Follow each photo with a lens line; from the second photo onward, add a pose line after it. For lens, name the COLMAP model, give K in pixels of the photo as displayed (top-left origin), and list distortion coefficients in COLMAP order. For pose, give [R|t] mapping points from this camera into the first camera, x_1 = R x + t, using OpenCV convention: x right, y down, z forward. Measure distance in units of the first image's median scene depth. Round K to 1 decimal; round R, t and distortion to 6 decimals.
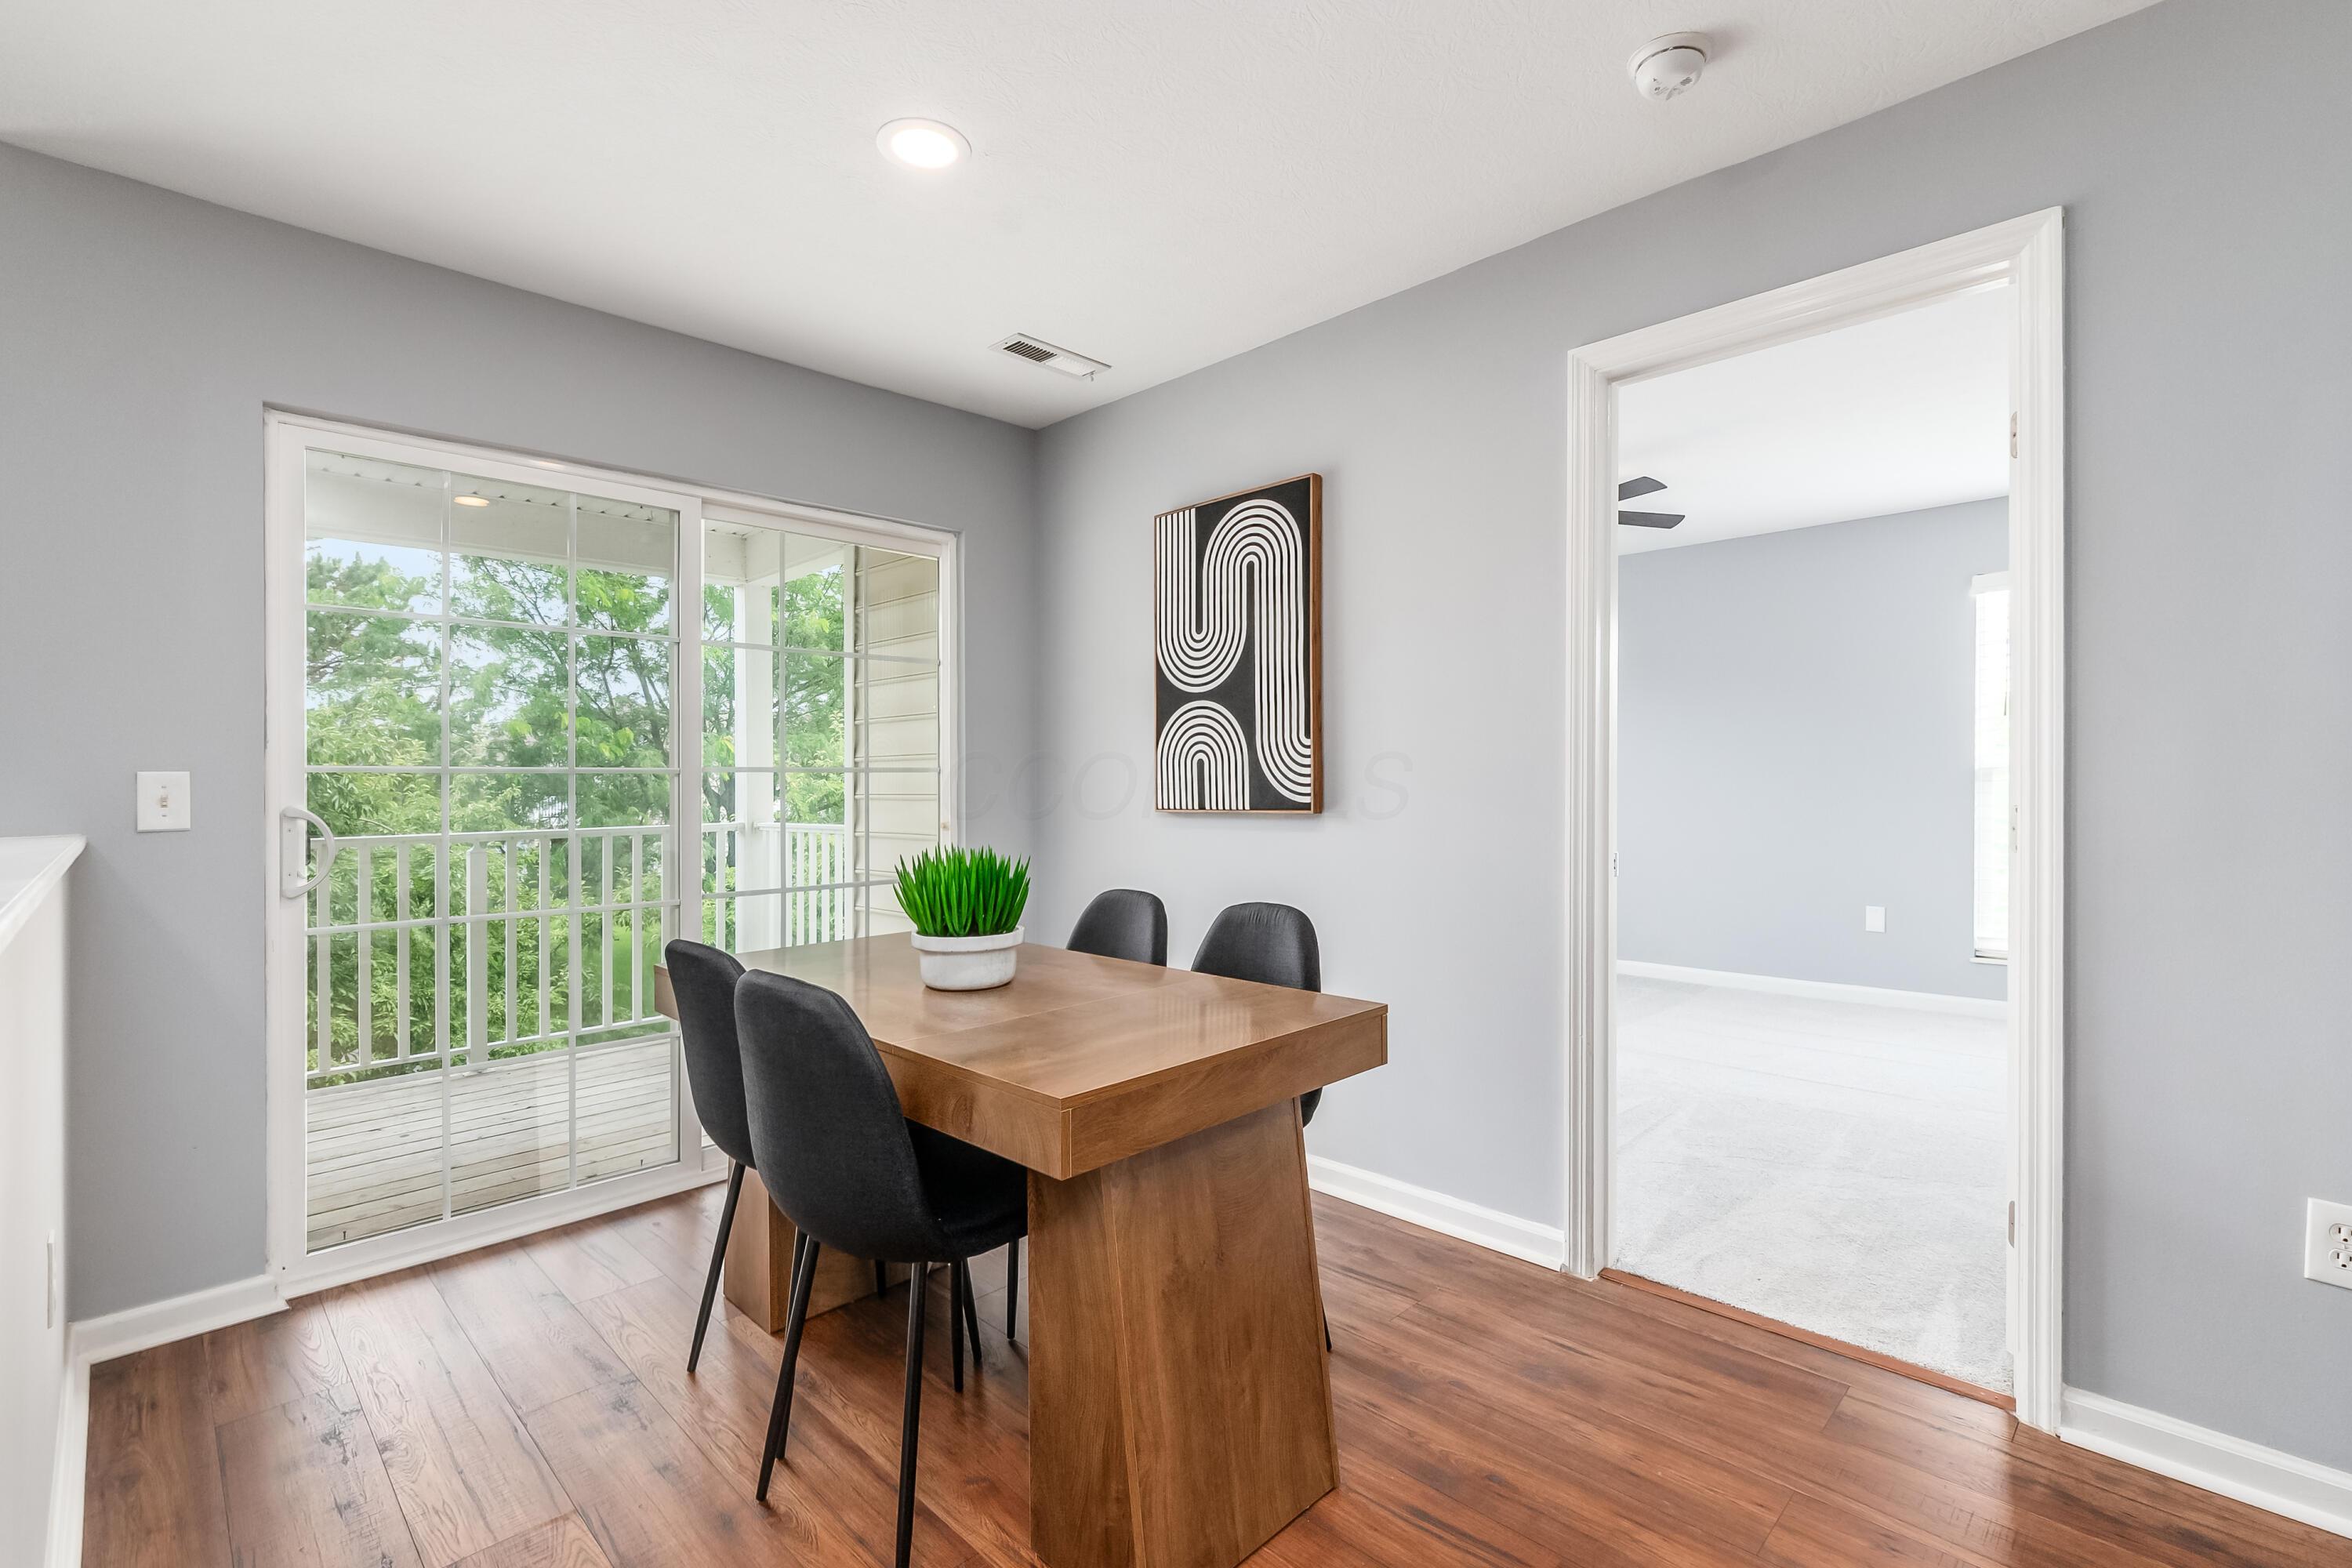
lens RADIAL K [[1052.6, 0, 1169.9], [0, 1052.6, 805.9], [0, 0, 1]] dist [-0.003595, 0.001620]
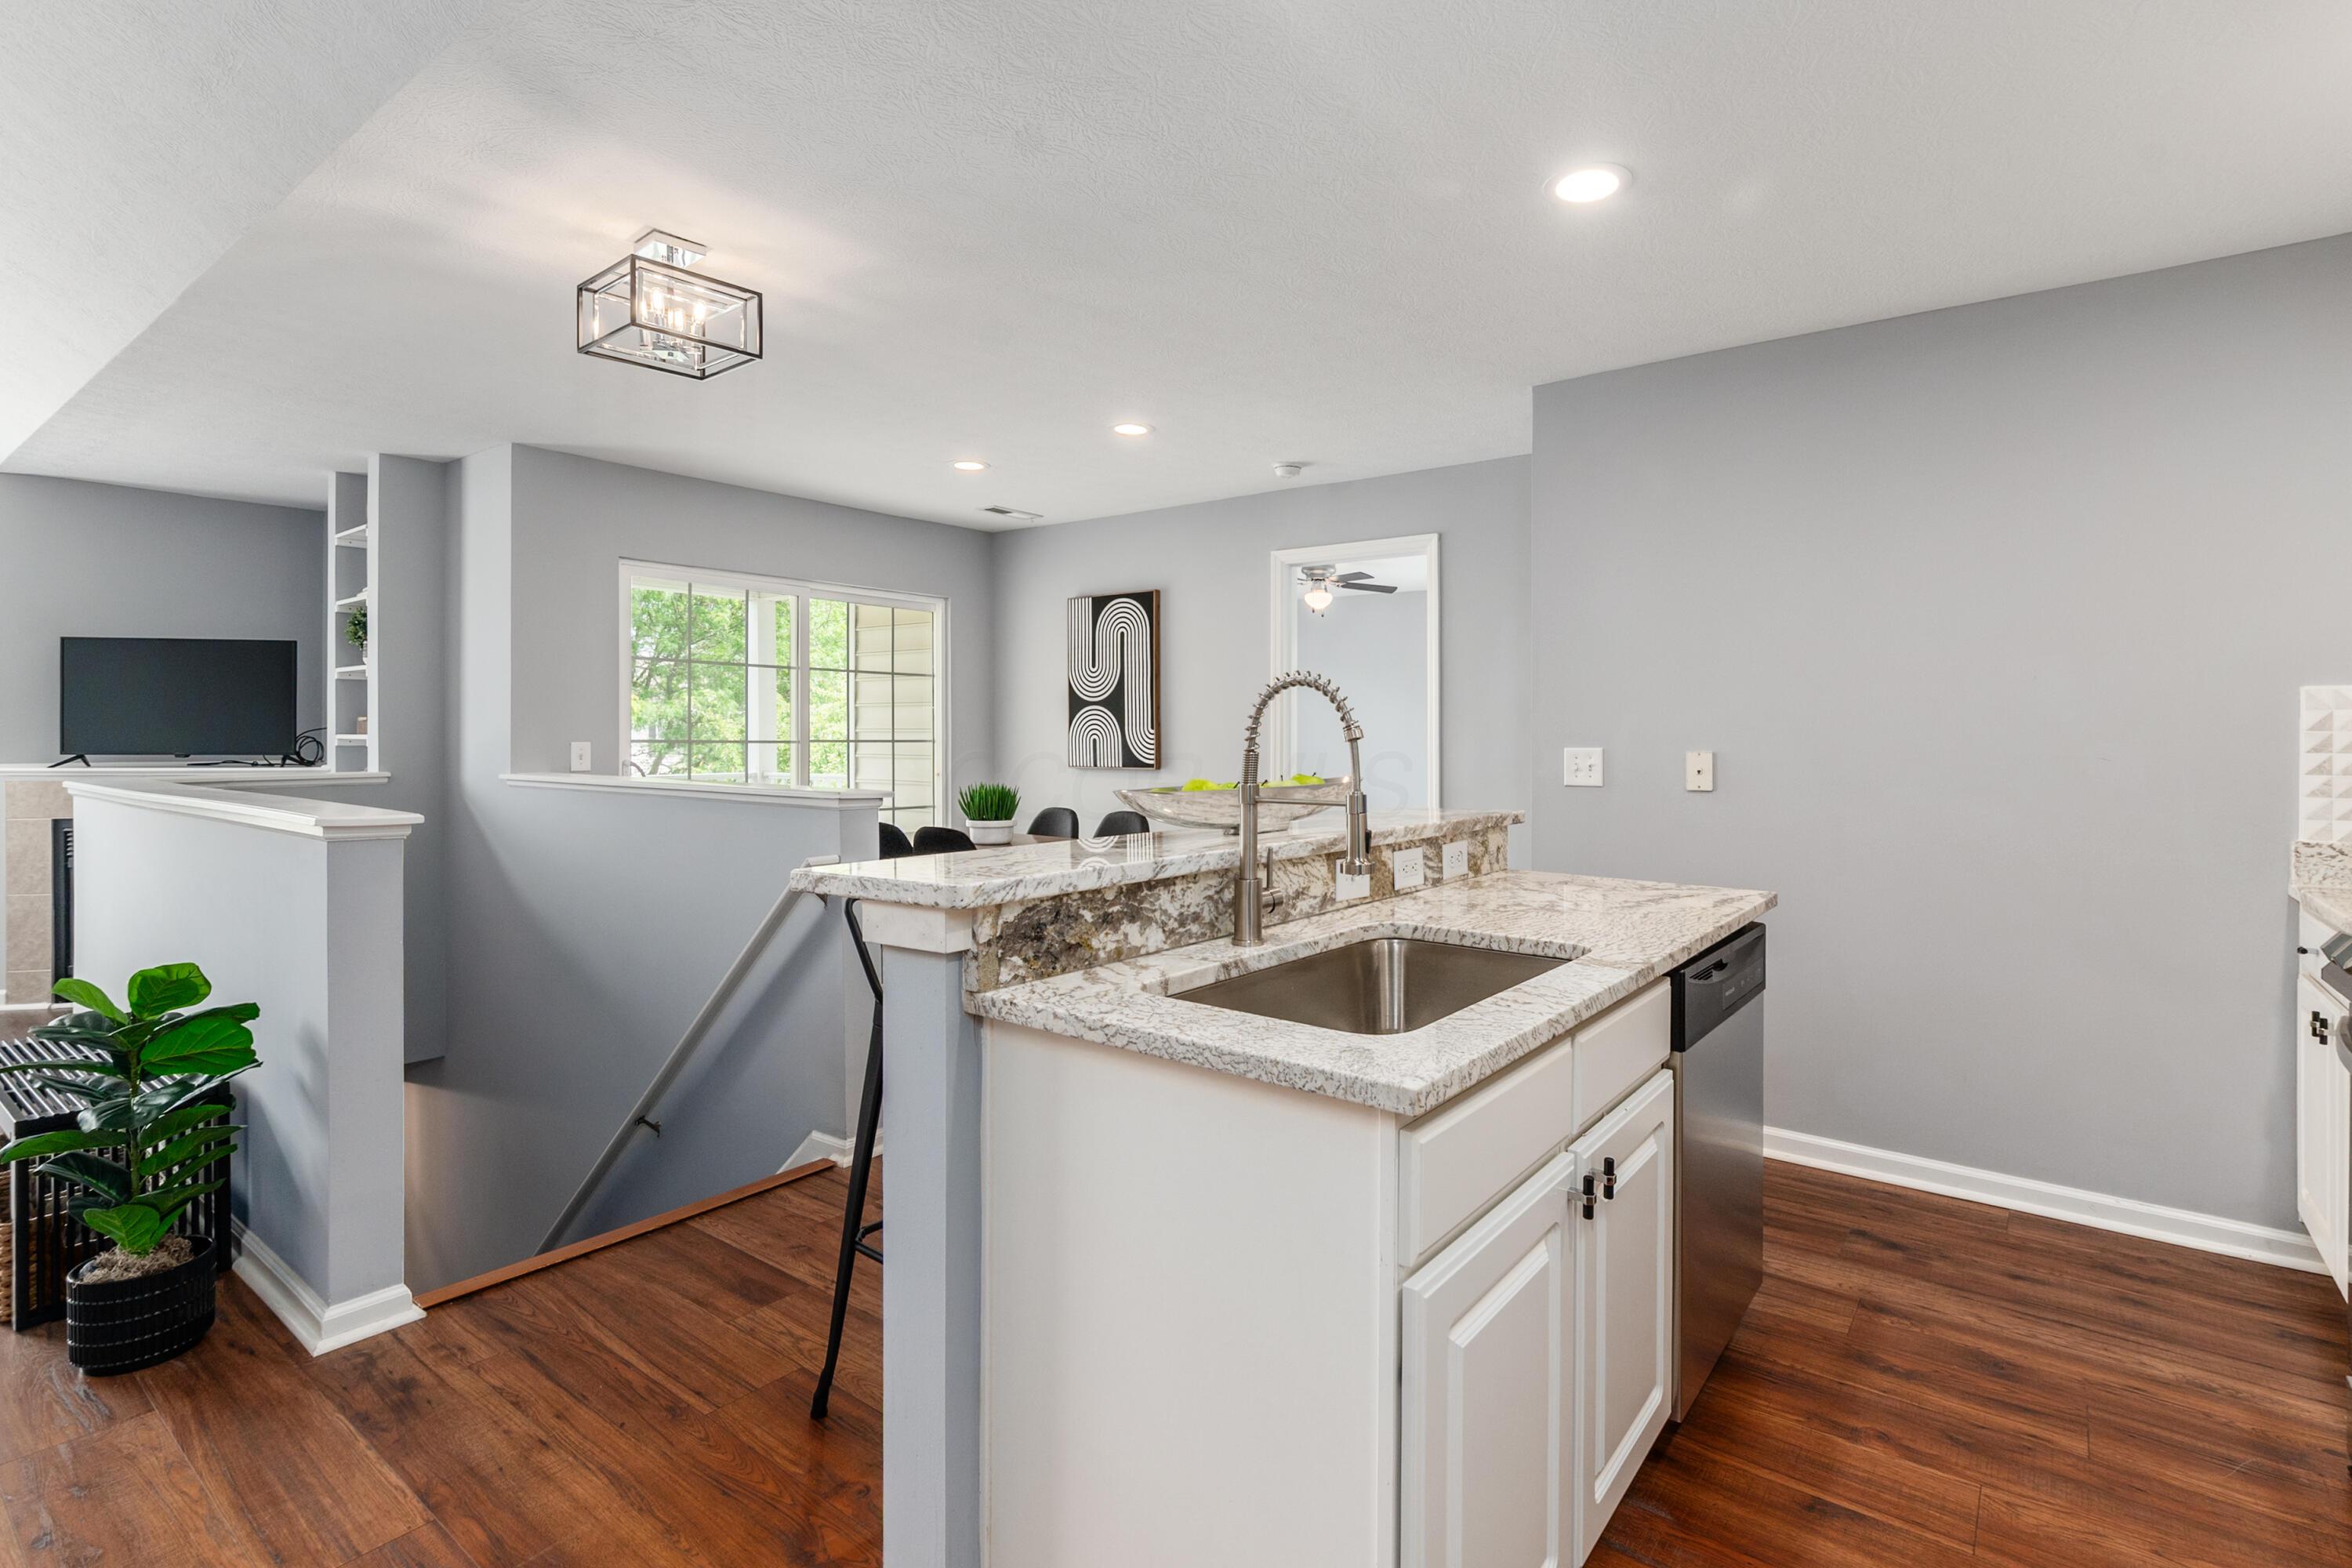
lens RADIAL K [[1120.9, 0, 1232.8], [0, 1120.9, 731.7], [0, 0, 1]] dist [-0.012040, -0.002016]
pose [[0.986893, 0.013428, 0.160814, -0.046903], [-0.008404, 0.999456, -0.031878, 0.001949], [-0.161155, 0.030108, 0.986470, -0.976344]]
